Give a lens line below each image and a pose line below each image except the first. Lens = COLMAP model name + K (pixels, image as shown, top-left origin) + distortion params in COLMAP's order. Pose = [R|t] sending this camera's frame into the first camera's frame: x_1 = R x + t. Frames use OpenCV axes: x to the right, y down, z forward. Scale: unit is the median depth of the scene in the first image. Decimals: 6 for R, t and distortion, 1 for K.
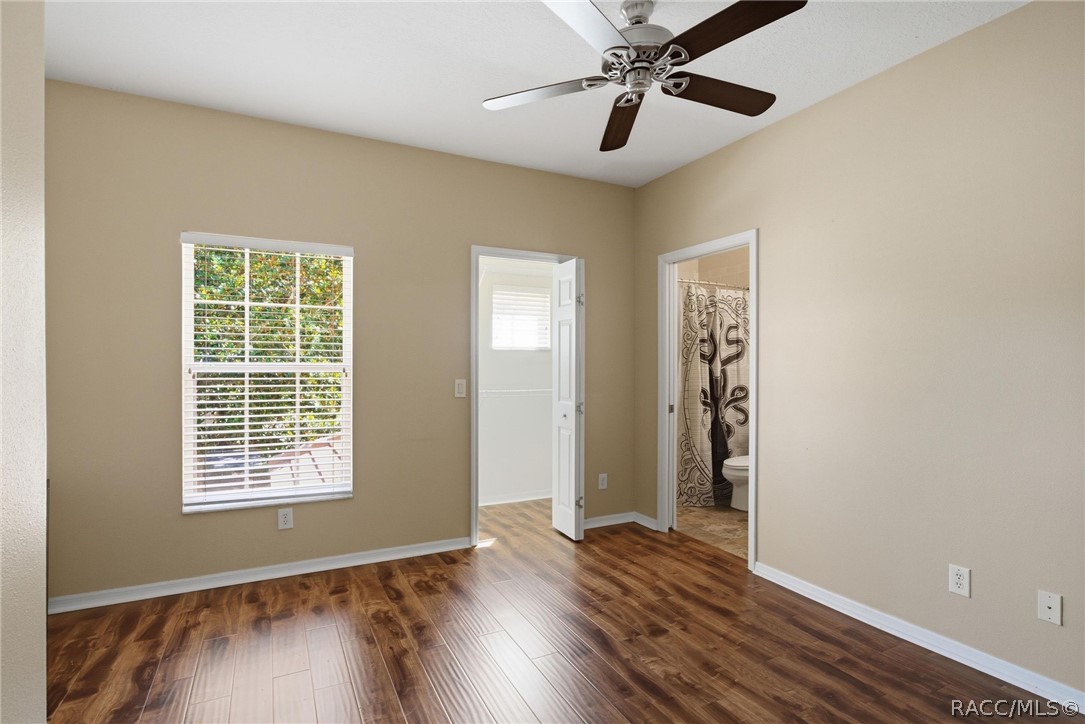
lens RADIAL K [[535.8, 0, 542.5], [0, 535.8, 362.0], [0, 0, 1]] dist [0.000307, 0.000004]
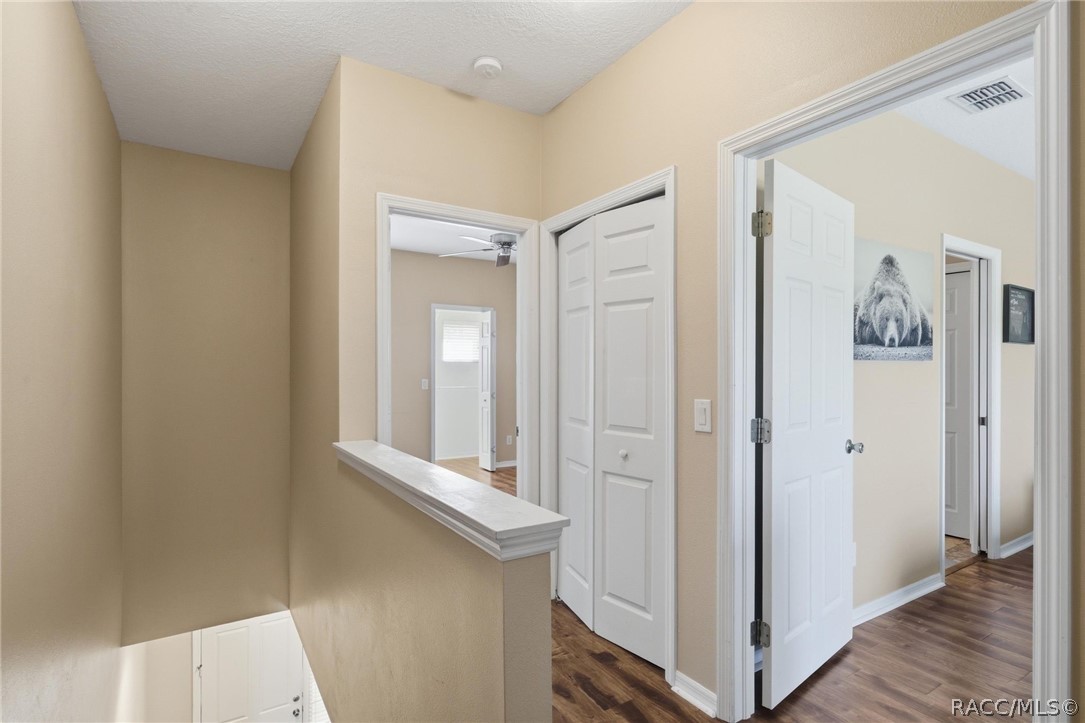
lens RADIAL K [[543.2, 0, 542.5], [0, 543.2, 361.5], [0, 0, 1]] dist [-0.000542, -0.000010]
pose [[0.995924, 0.000459, 0.090190, 0.068810], [0.000806, 0.999902, -0.013984, -0.001235], [-0.090188, 0.013999, 0.995826, -0.780872]]
